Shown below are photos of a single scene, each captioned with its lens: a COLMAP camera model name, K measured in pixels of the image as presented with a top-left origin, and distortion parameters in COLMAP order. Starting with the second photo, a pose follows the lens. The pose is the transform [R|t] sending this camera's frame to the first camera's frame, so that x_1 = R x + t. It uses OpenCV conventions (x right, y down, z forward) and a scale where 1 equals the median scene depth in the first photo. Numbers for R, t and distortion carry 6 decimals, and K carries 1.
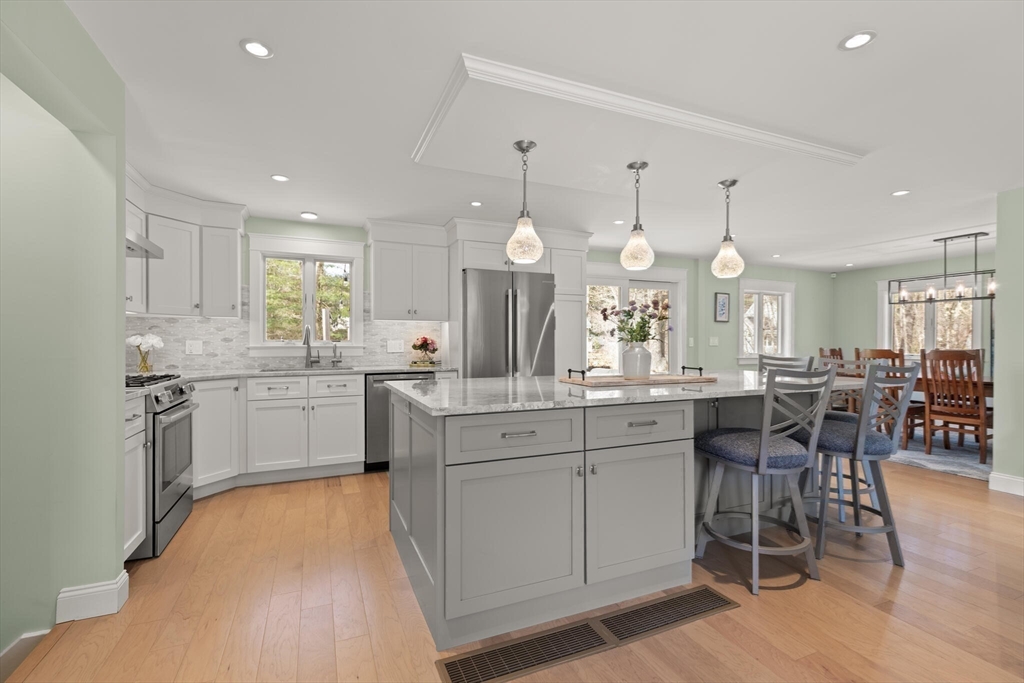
lens RADIAL K [[465.1, 0, 524.6], [0, 465.1, 343.3], [0, 0, 1]] dist [0.002366, 0.000336]
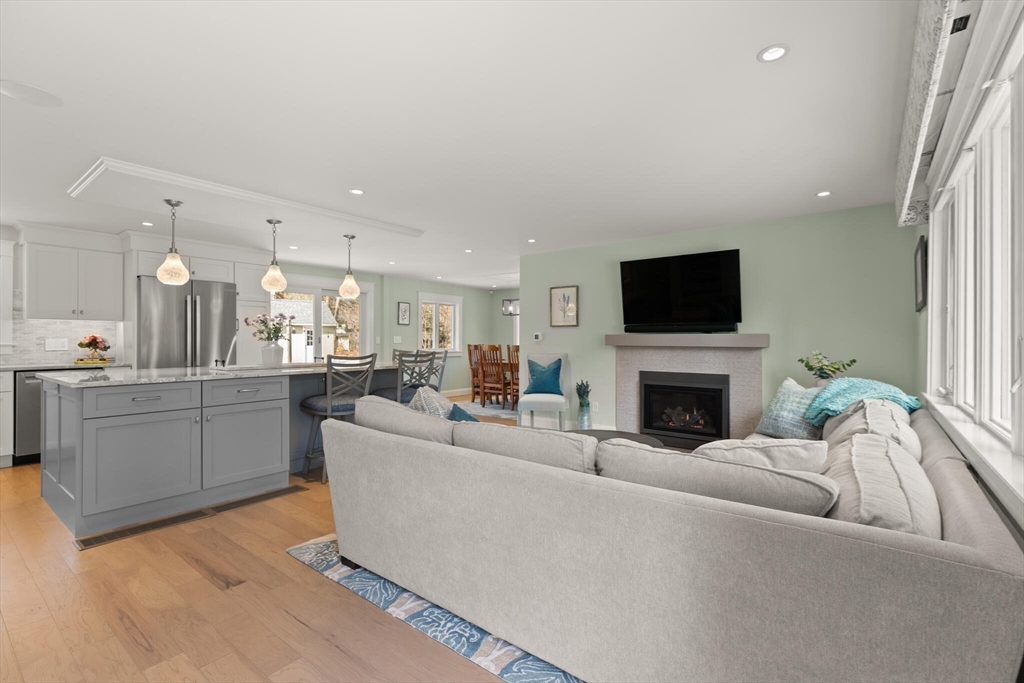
lens RADIAL K [[465.1, 0, 529.0], [0, 465.1, 337.8], [0, 0, 1]] dist [0.002366, 0.000336]
pose [[0.877551, 0.002731, 0.479475, 0.164728], [0.000213, 0.999981, -0.006084, -0.002205], [-0.479483, 0.005441, 0.877534, -0.463291]]
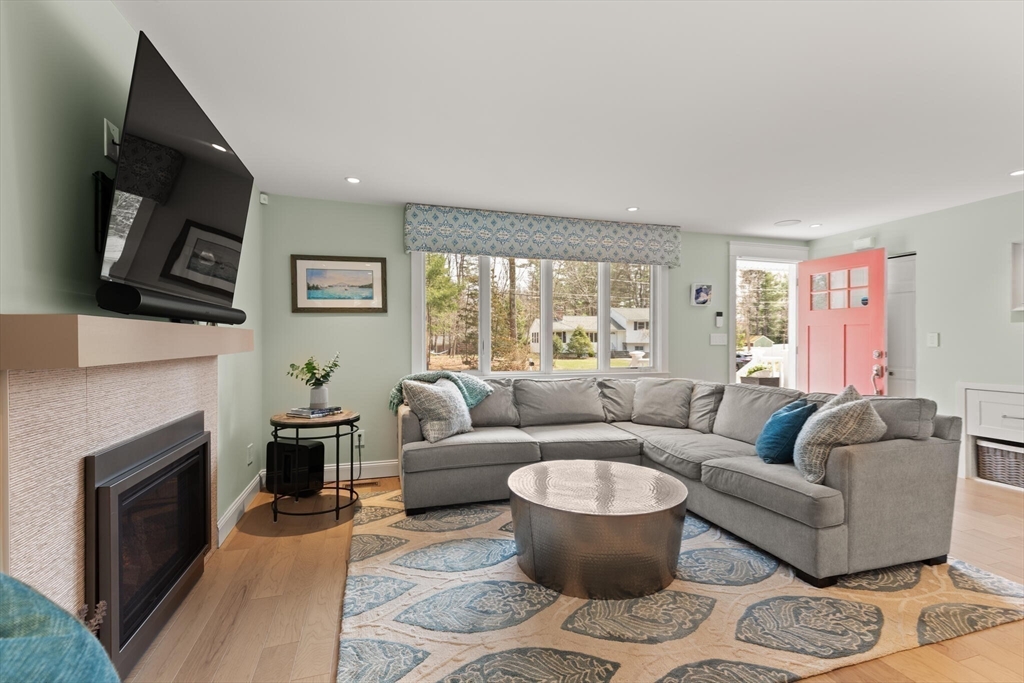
lens RADIAL K [[465.1, 0, 517.2], [0, 465.1, 341.7], [0, 0, 1]] dist [0.002366, 0.000336]
pose [[-0.993146, 0.001174, 0.116876, 0.683022], [0.001918, 0.999979, 0.006250, -0.004324], [-0.116866, 0.006432, -0.993127, 0.781358]]
